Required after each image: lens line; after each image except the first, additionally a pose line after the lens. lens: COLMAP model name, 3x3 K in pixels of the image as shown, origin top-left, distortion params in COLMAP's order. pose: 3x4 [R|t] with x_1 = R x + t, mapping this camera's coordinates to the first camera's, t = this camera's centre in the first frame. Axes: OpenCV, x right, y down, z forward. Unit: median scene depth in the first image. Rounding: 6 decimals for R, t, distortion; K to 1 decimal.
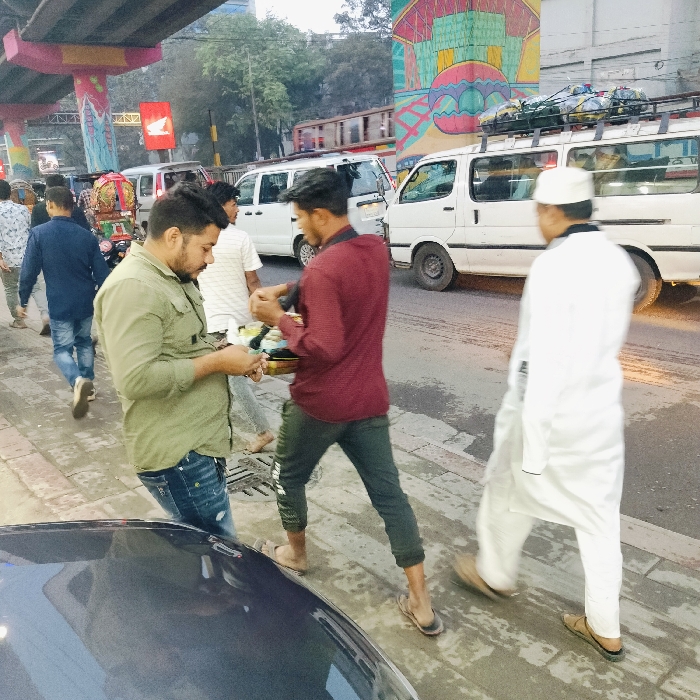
lens RADIAL K [[715.9, 0, 346.4], [0, 715.9, 350.1], [0, 0, 1]] dist [0.011326, 0.000000]
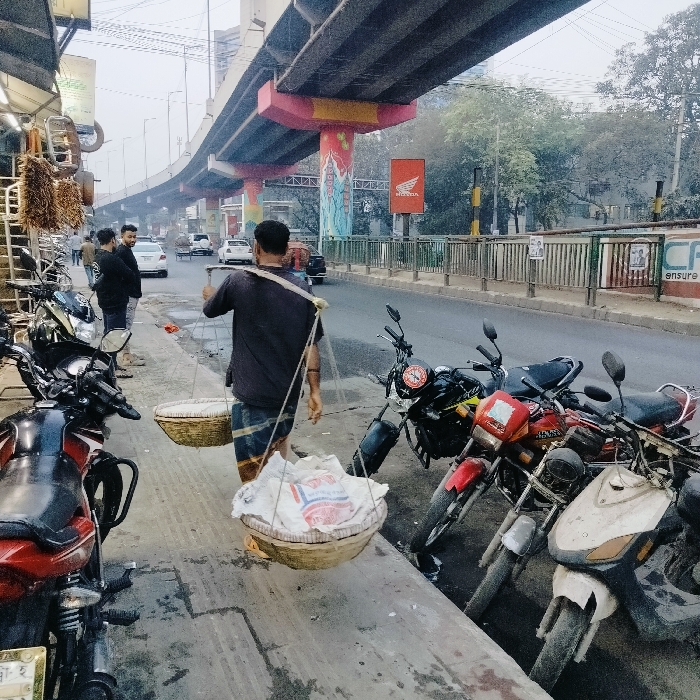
lens RADIAL K [[715.9, 0, 350.3], [0, 715.9, 351.8], [0, 0, 1]] dist [0.011326, 0.000000]
pose [[0.959706, 0.109693, -0.258712, -0.068036], [-0.134069, 0.987859, -0.078490, -0.028800], [0.246962, 0.110013, 0.962760, 0.136084]]
